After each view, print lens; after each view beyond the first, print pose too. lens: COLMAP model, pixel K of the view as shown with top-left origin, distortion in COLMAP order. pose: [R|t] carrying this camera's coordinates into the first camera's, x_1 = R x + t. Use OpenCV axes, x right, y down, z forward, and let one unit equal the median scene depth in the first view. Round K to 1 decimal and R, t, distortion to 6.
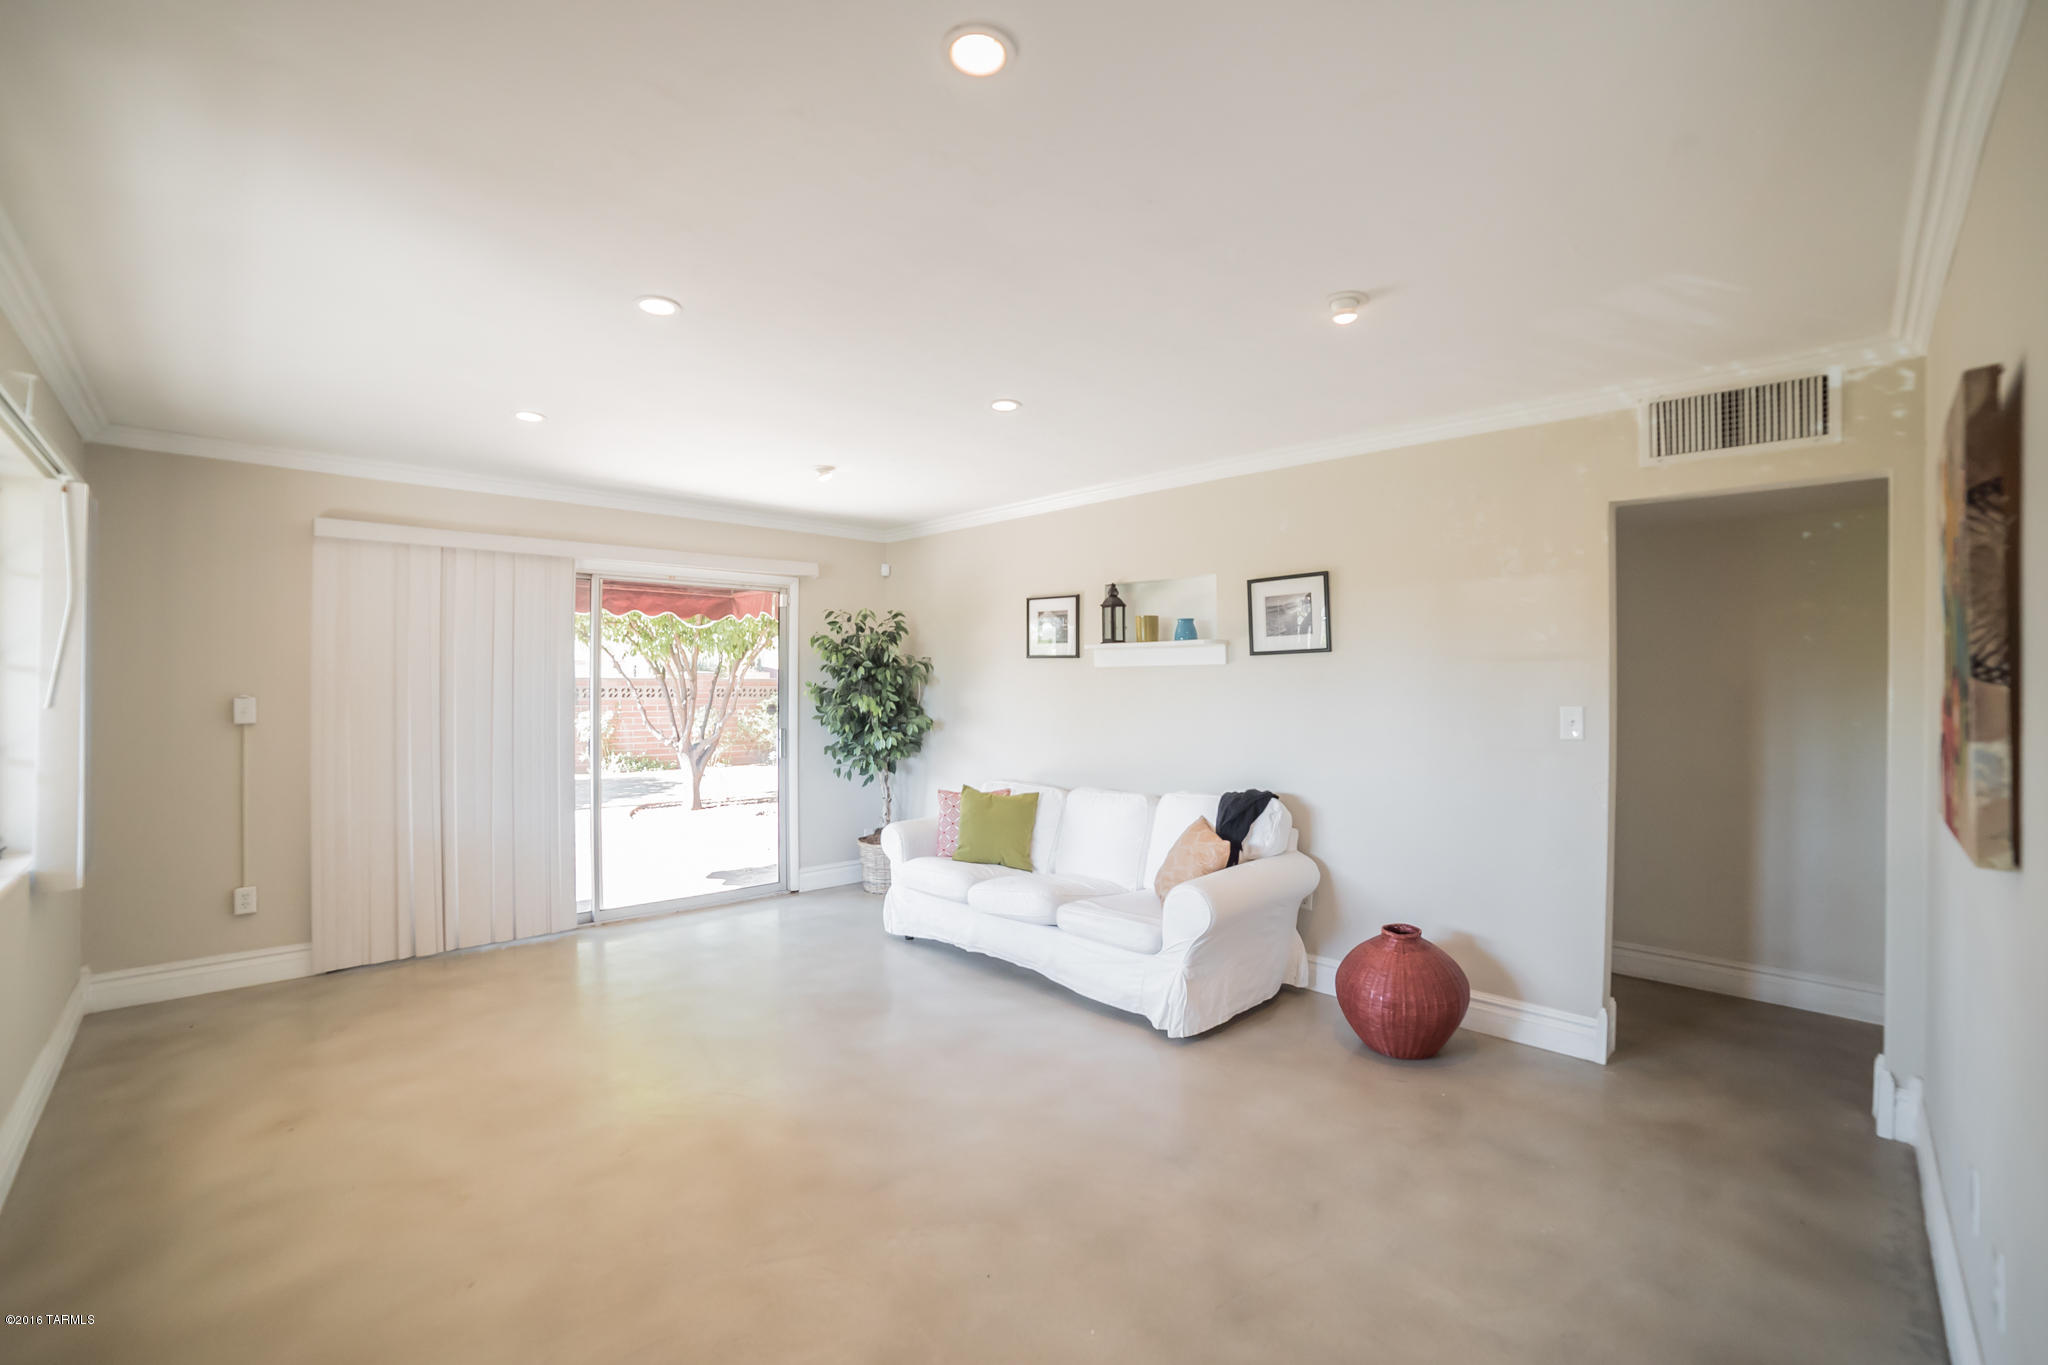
lens RADIAL K [[861.5, 0, 1023.5], [0, 861.5, 647.2], [0, 0, 1]] dist [-0.096931, 0.029362]
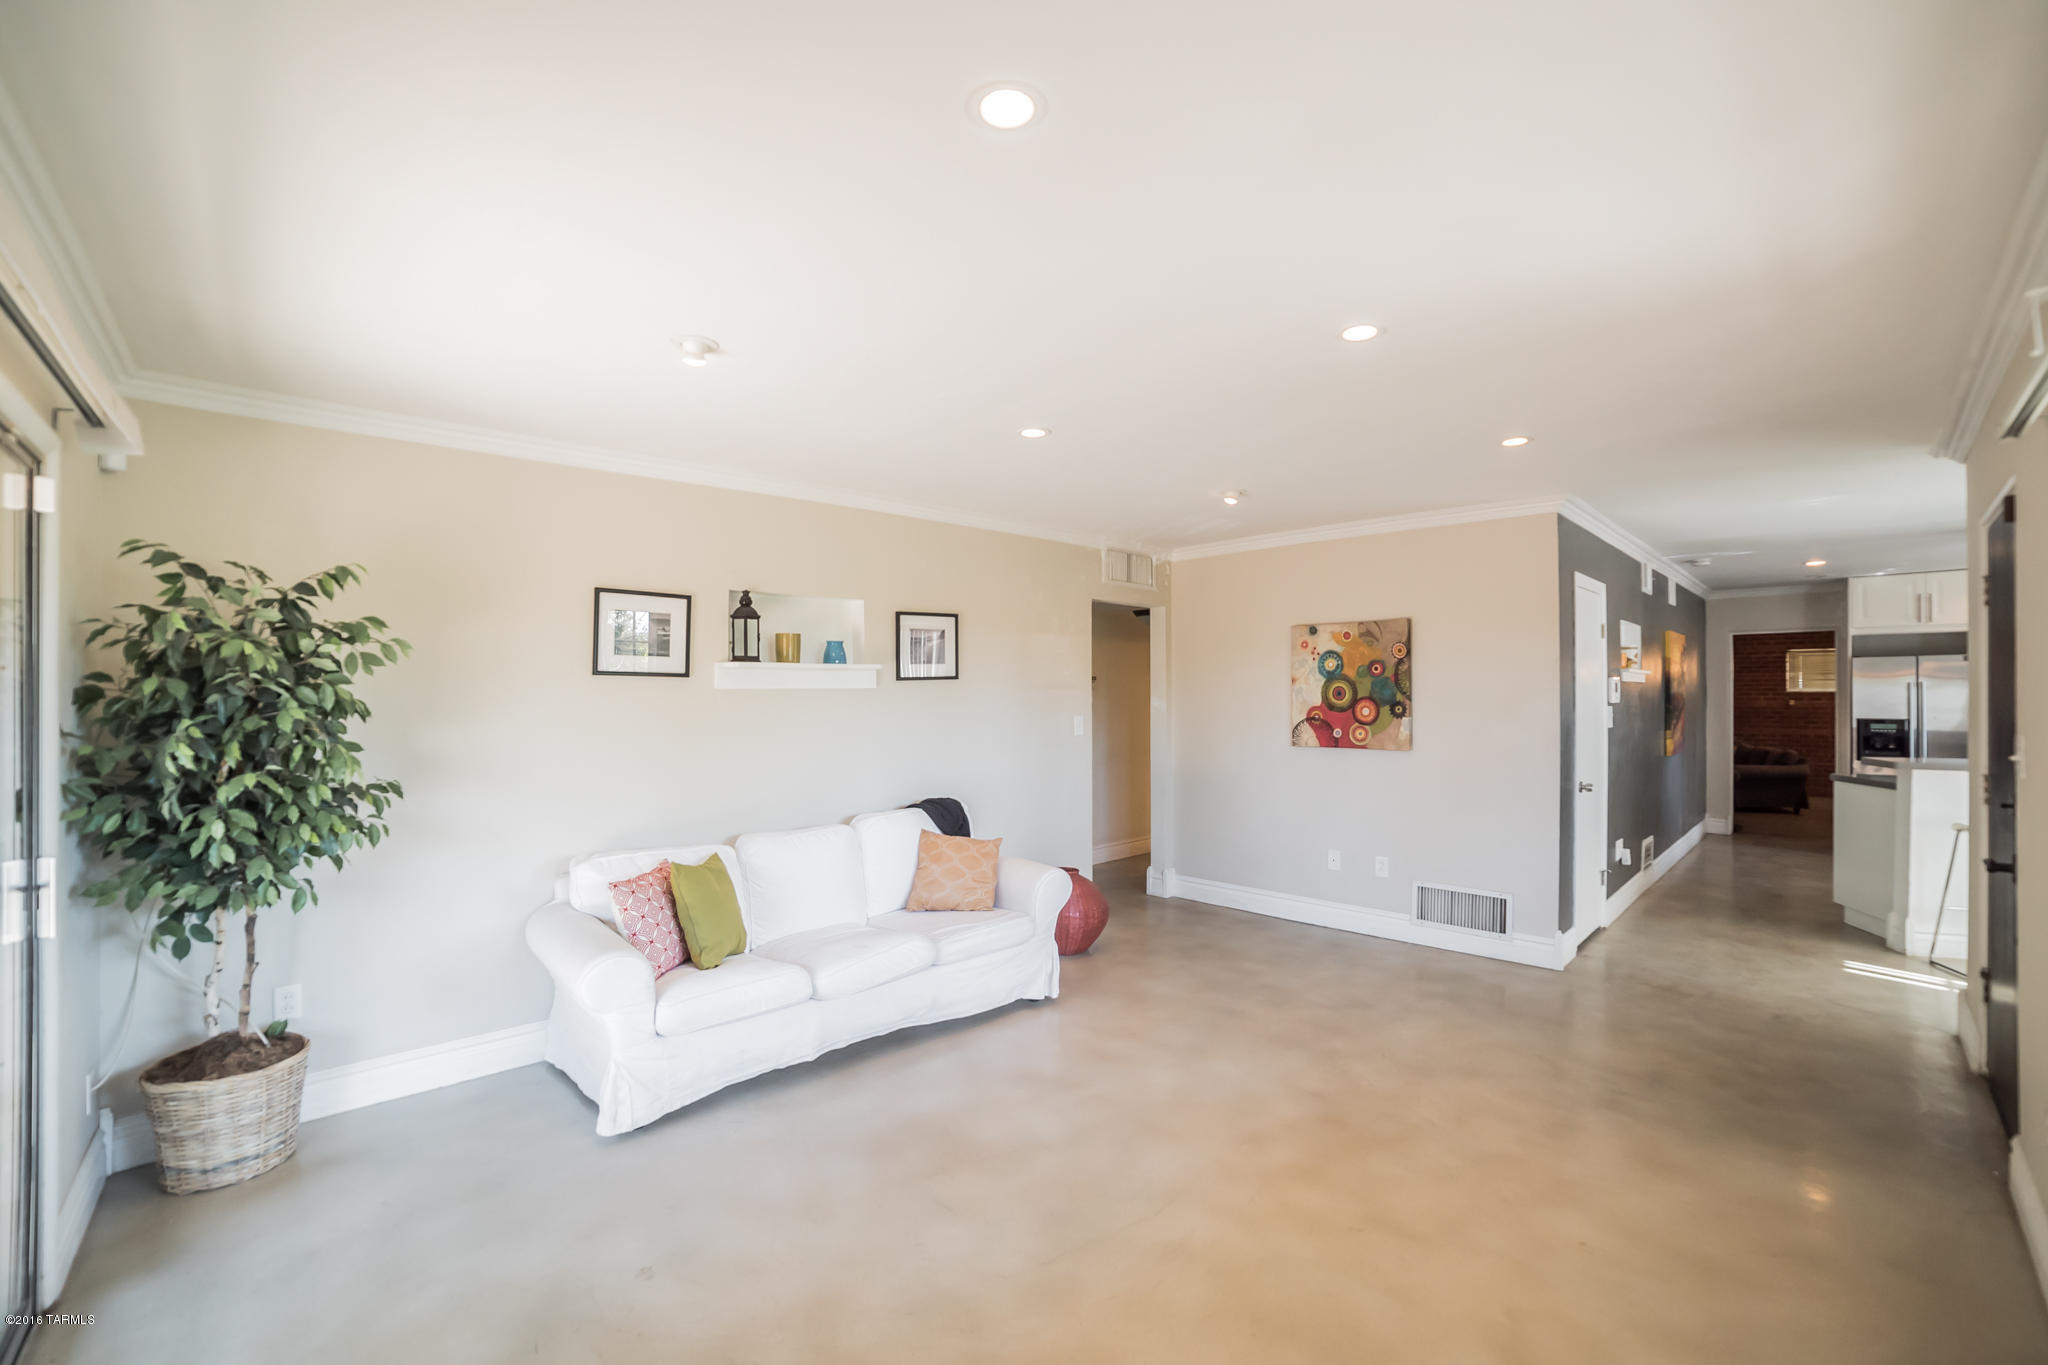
lens RADIAL K [[867.9, 0, 1024.0], [0, 867.9, 682.5], [0, 0, 1]] dist [-0.088737, 0.000127]
pose [[0.016895, 0.012151, 0.999783, -0.803828], [-0.031277, 0.999443, -0.011618, 0.019066], [-0.999368, -0.031074, 0.017266, 0.781922]]
